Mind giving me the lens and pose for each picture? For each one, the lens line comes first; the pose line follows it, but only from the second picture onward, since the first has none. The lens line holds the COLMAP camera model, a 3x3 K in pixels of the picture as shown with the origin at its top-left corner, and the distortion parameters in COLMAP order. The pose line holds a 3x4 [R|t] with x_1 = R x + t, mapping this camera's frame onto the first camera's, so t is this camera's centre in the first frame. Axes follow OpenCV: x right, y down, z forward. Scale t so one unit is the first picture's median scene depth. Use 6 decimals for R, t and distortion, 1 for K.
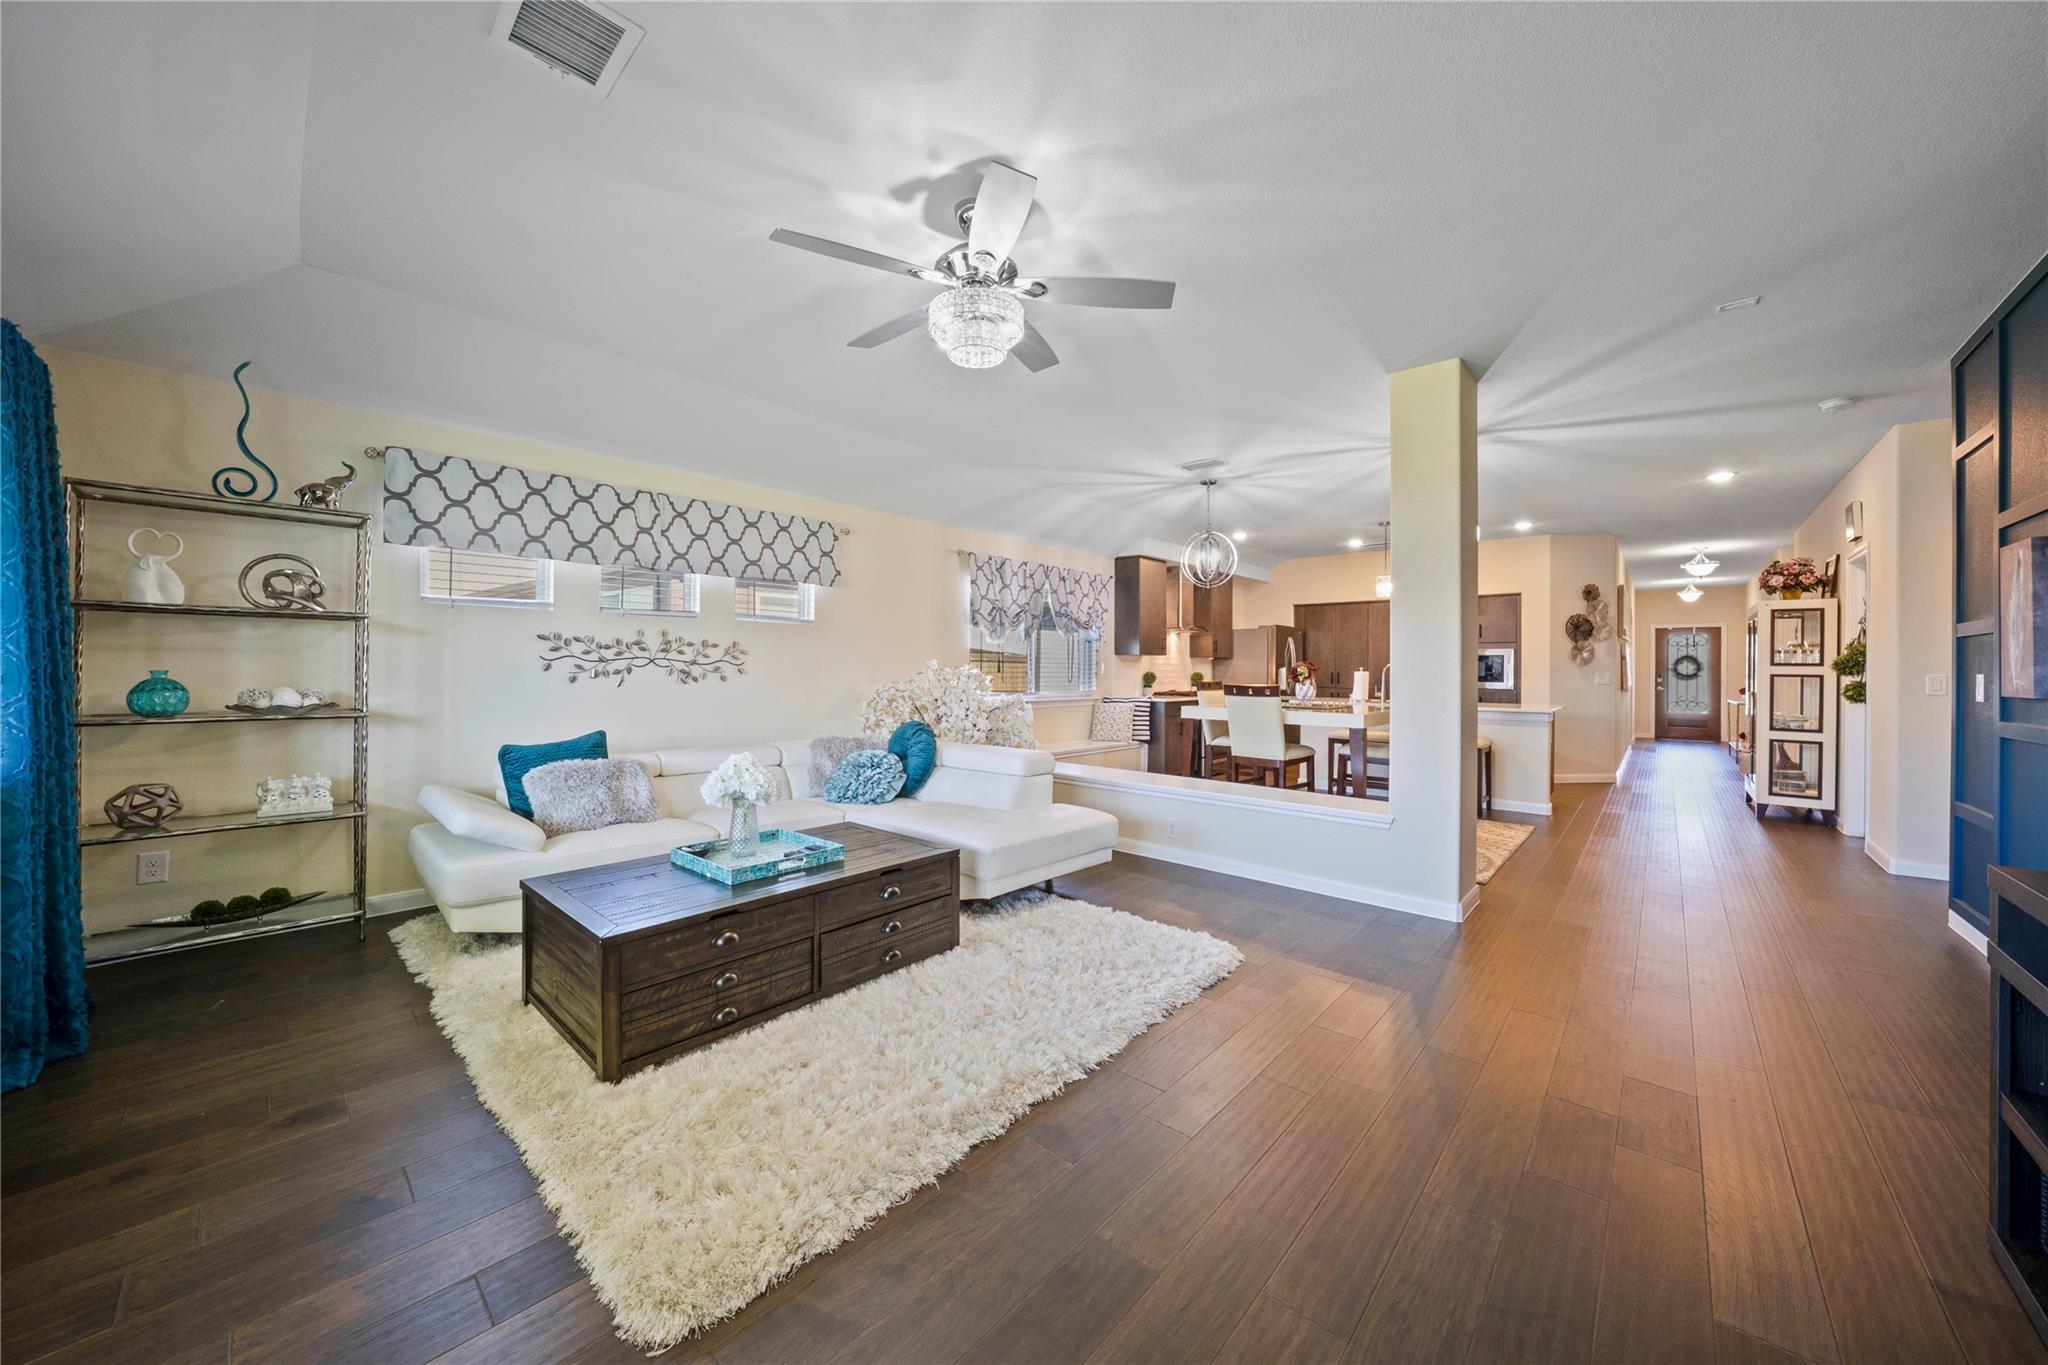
lens RADIAL K [[716.2, 0, 1037.1], [0, 716.2, 671.4], [0, 0, 1]] dist [-0.017618, 0.000094]
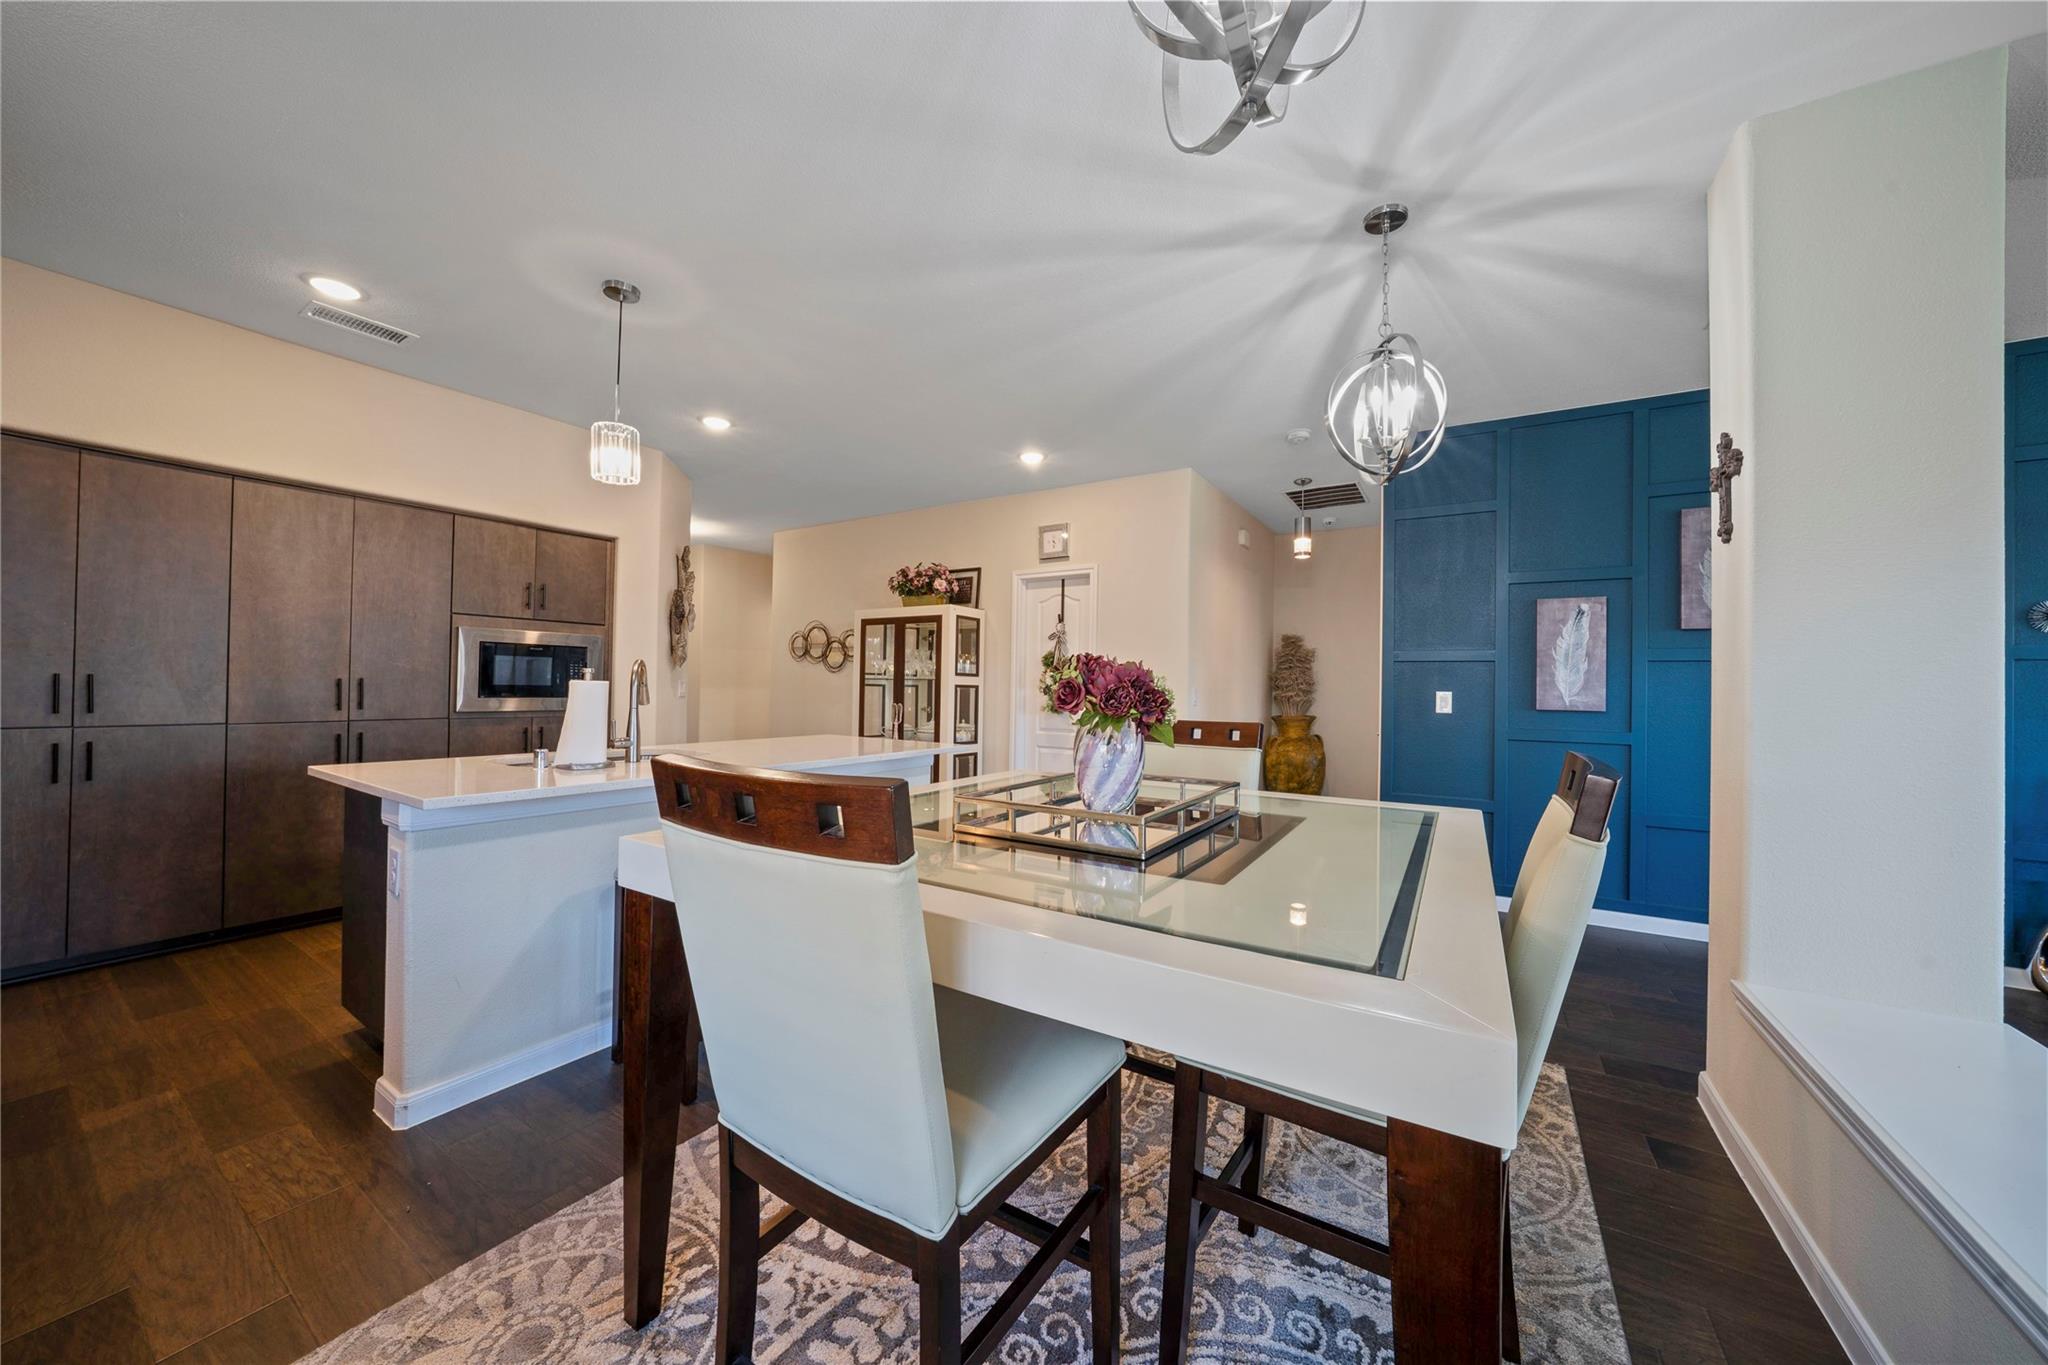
lens RADIAL K [[707.5, 0, 1030.4], [0, 707.5, 683.5], [0, 0, 1]] dist [-0.028755, 0.005405]
pose [[-0.170738, -0.007636, 0.985287, 0.106940], [-0.013982, 0.999888, 0.005326, -0.003858], [-0.985217, -0.012867, -0.170826, 1.042606]]
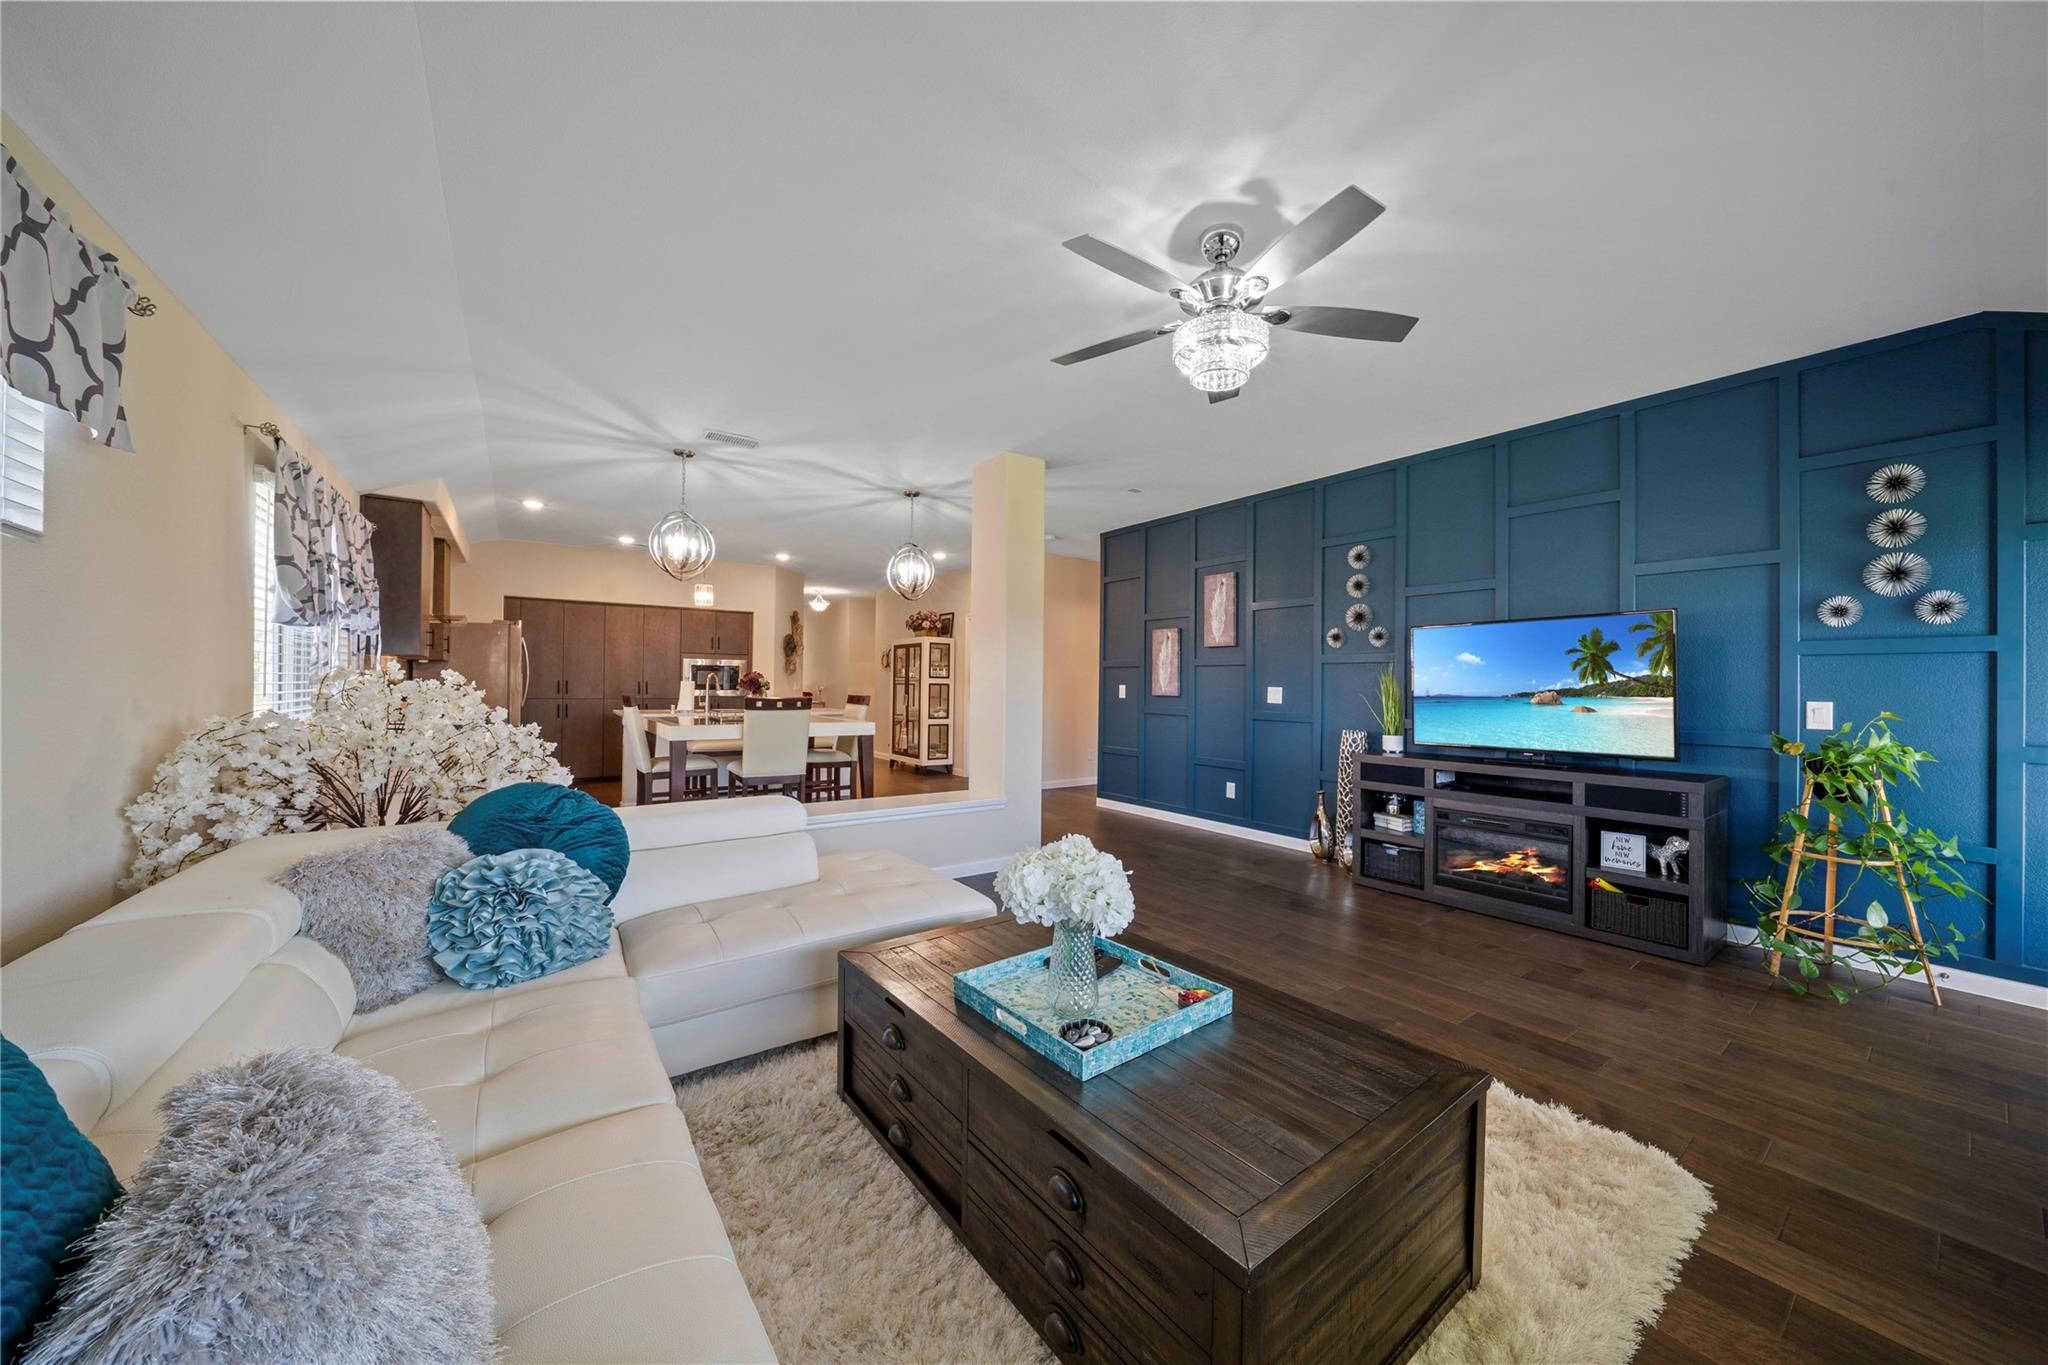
lens RADIAL K [[707.5, 0, 1030.4], [0, 707.5, 683.5], [0, 0, 1]] dist [-0.028755, 0.005405]
pose [[0.218042, -0.004436, 0.975929, -0.452264], [-0.006057, 0.999964, 0.005898, -0.006008], [-0.975921, -0.007197, 0.218008, 0.422199]]
